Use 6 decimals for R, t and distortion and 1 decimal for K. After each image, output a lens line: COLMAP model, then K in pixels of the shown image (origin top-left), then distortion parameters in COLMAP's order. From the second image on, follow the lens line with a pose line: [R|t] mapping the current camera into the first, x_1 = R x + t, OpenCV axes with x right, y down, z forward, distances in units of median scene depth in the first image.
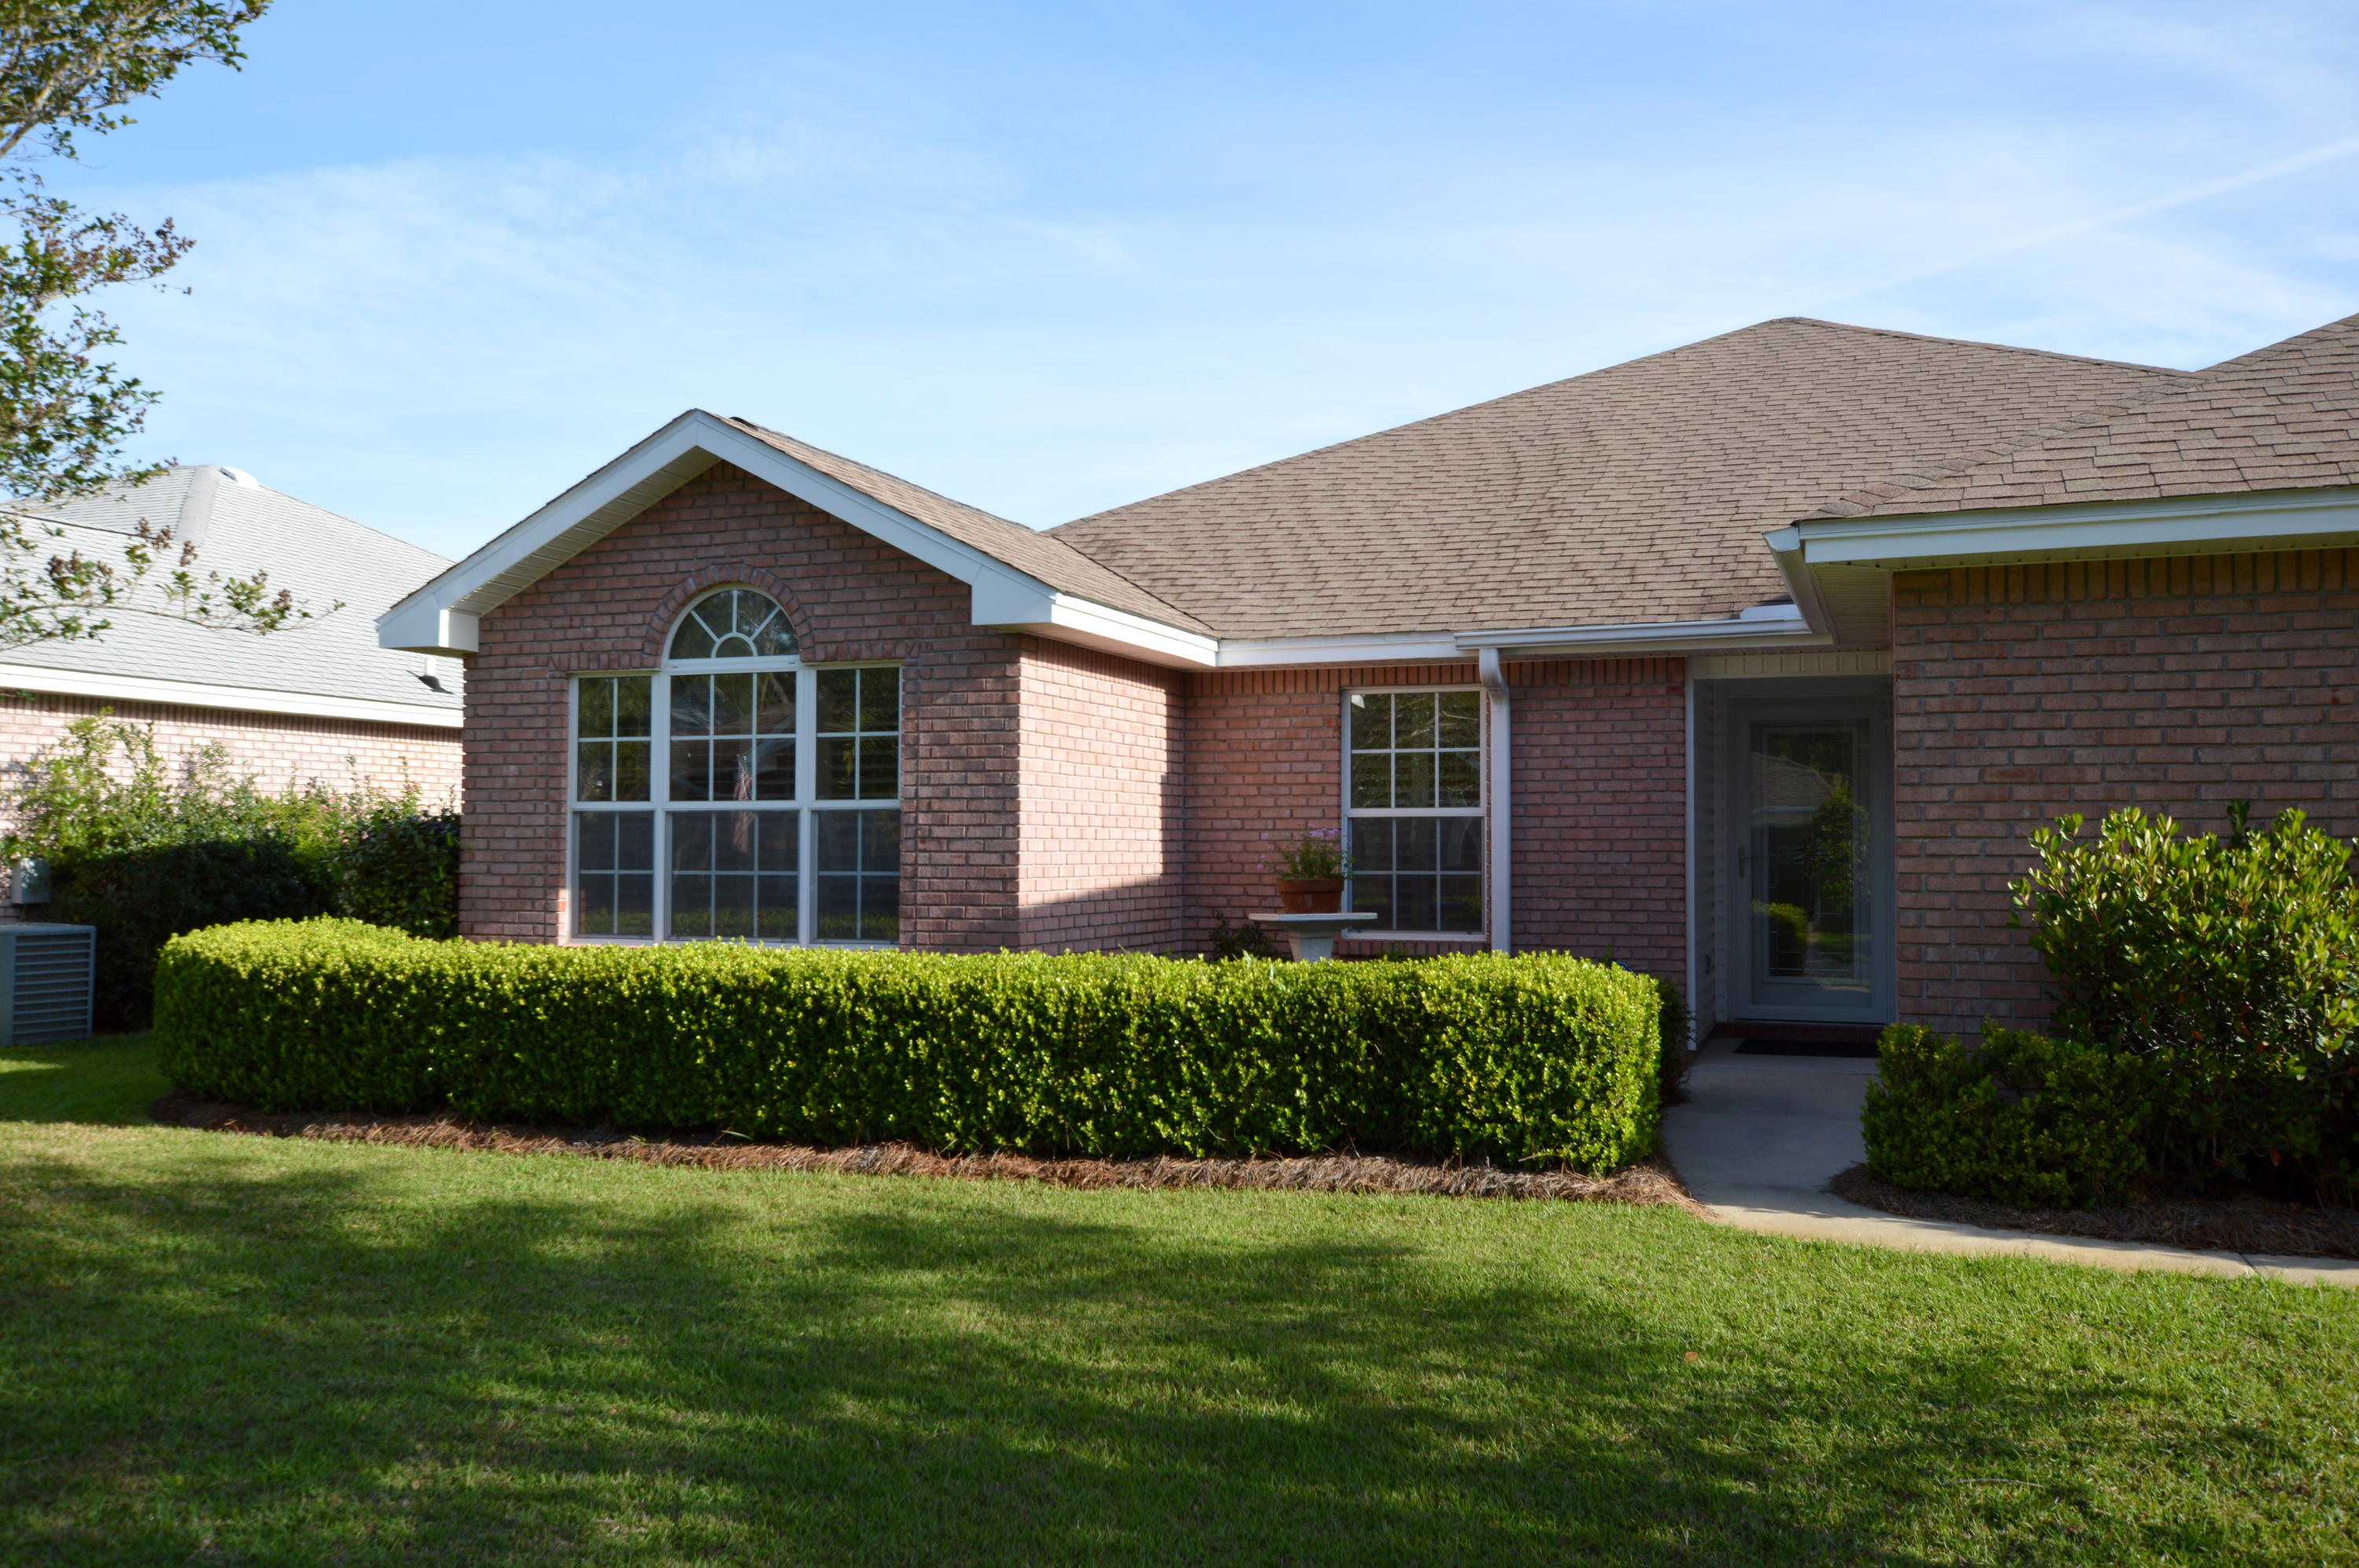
lens RADIAL K [[1965.5, 0, 1179.5], [0, 1965.5, 784.0], [0, 0, 1]] dist [-0.011870, 0.052834]
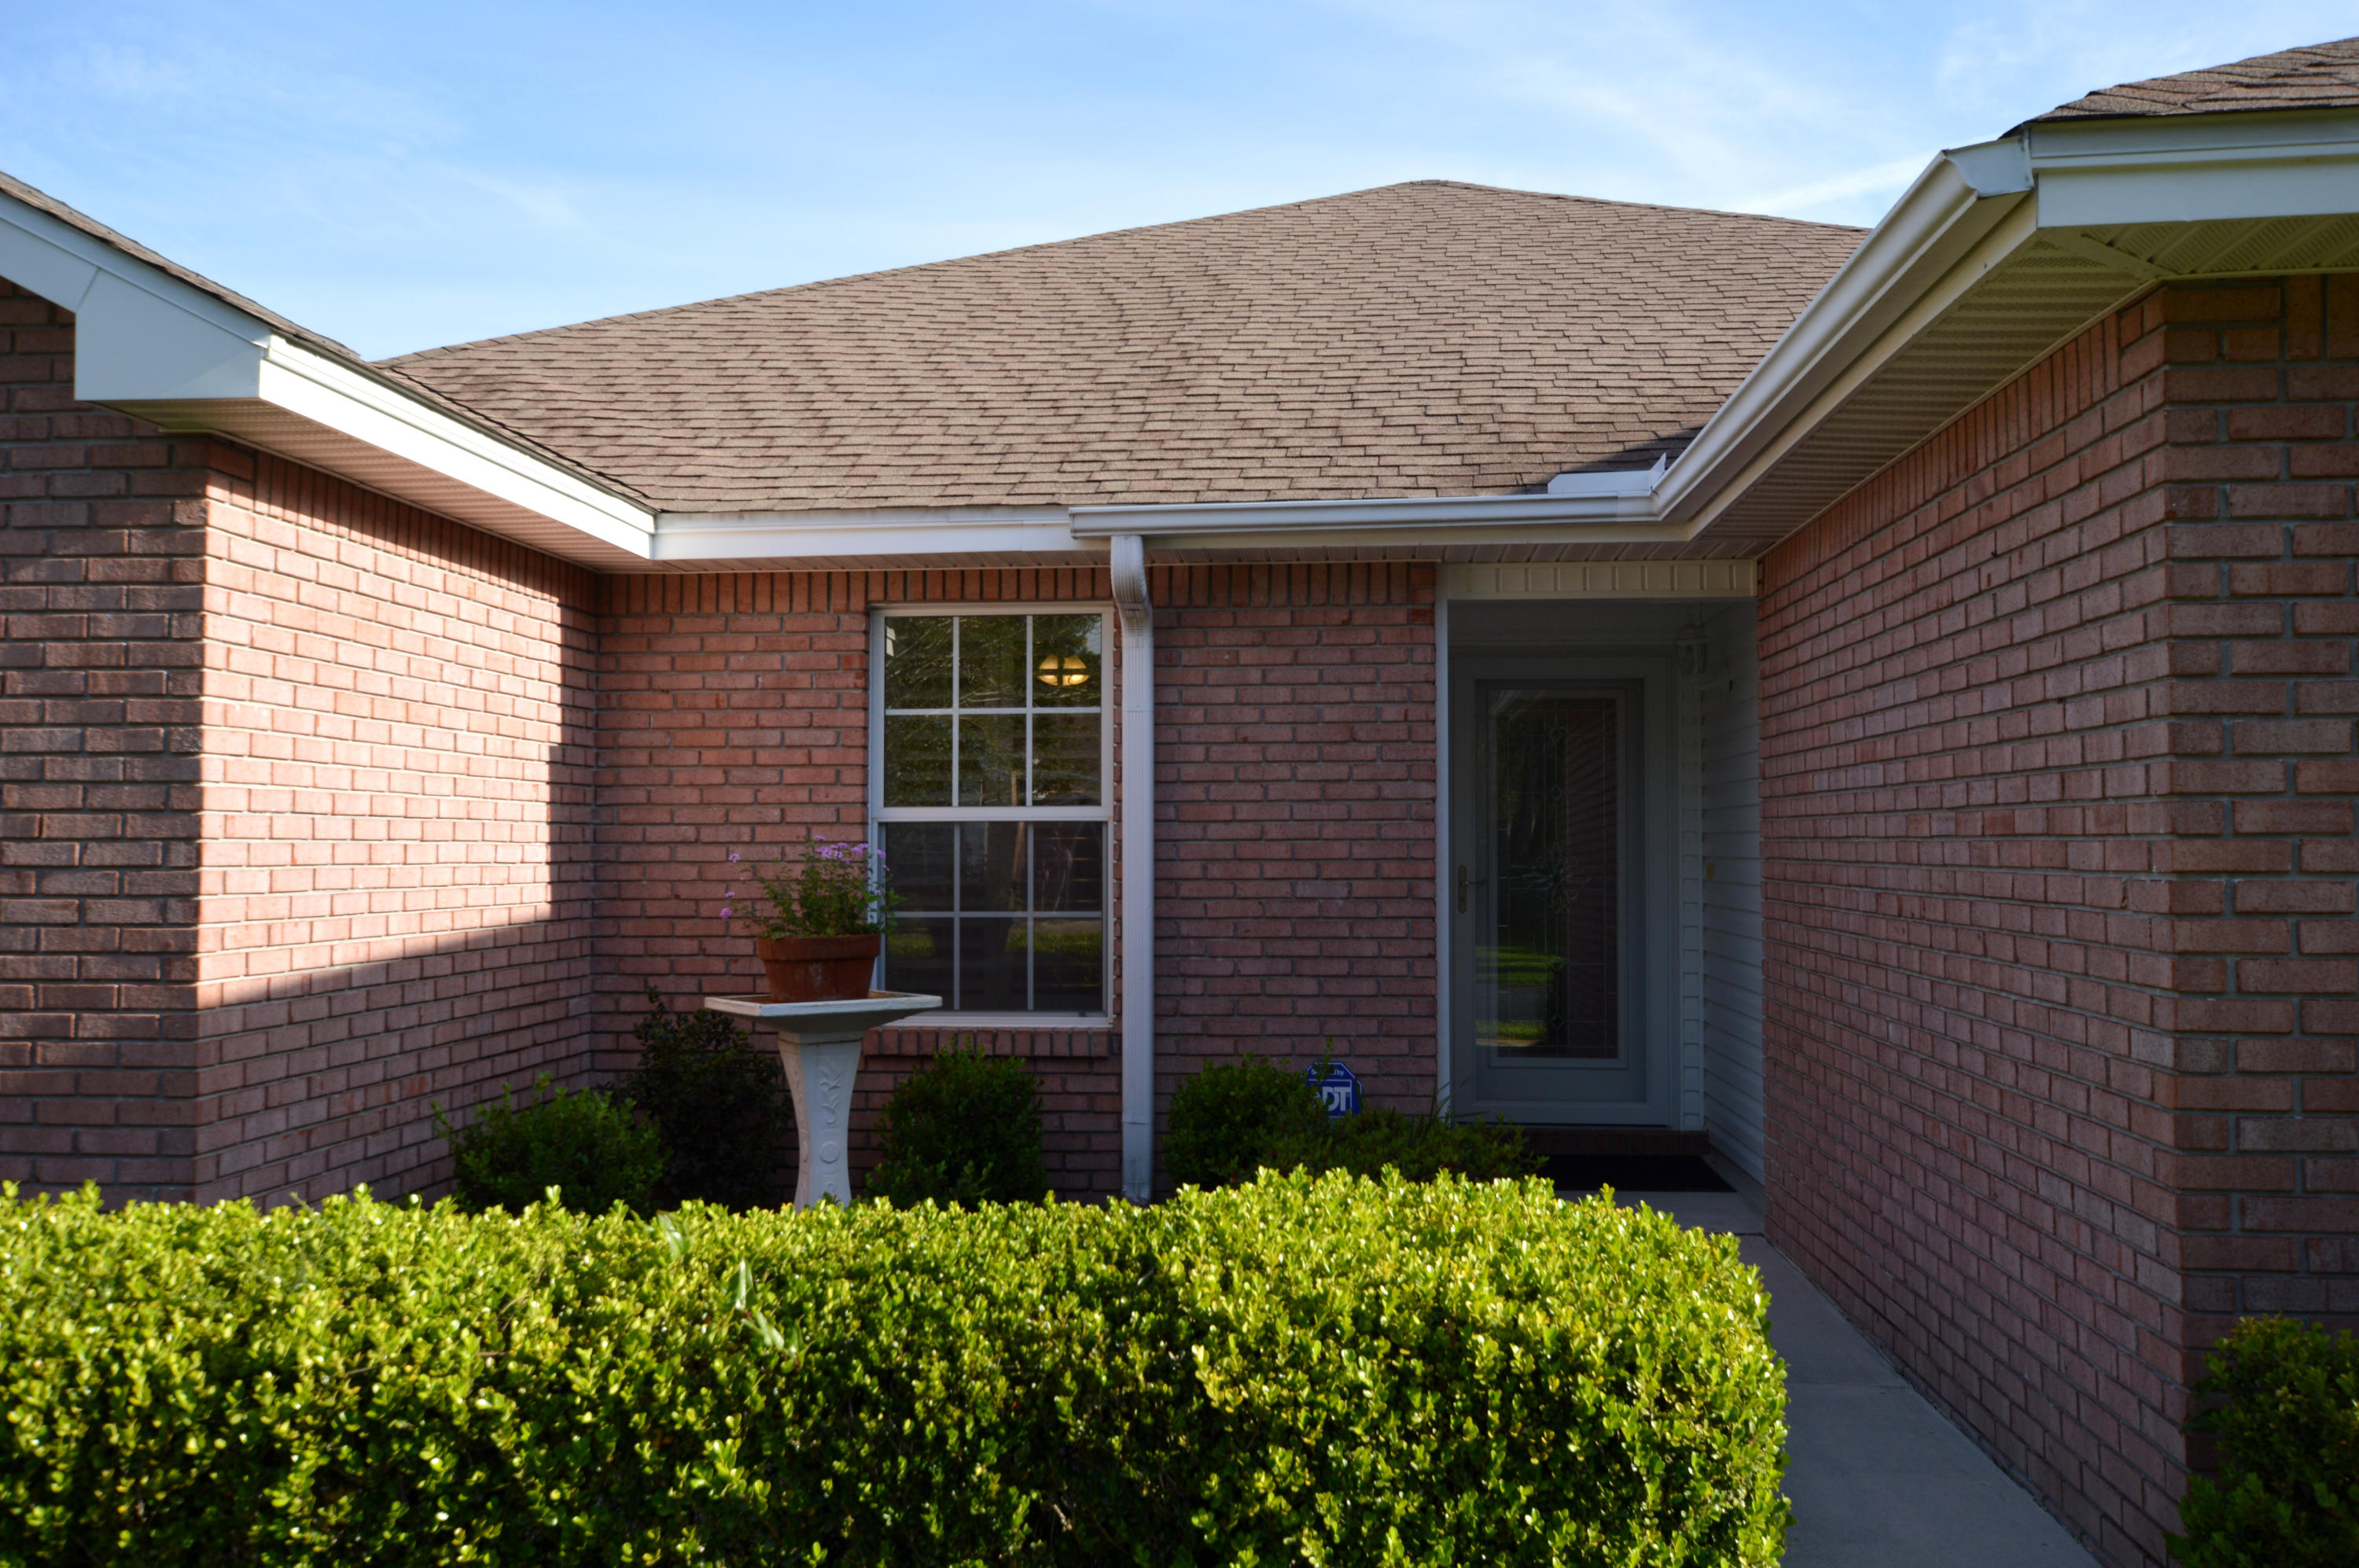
lens RADIAL K [[1965.5, 0, 1179.5], [0, 1965.5, 784.0], [0, 0, 1]] dist [-0.011870, 0.052834]
pose [[0.965907, 0.006098, 0.258819, 0.020515], [-0.005932, 0.999981, -0.001423, 0.006024], [-0.258823, -0.000160, 0.965925, 0.423879]]
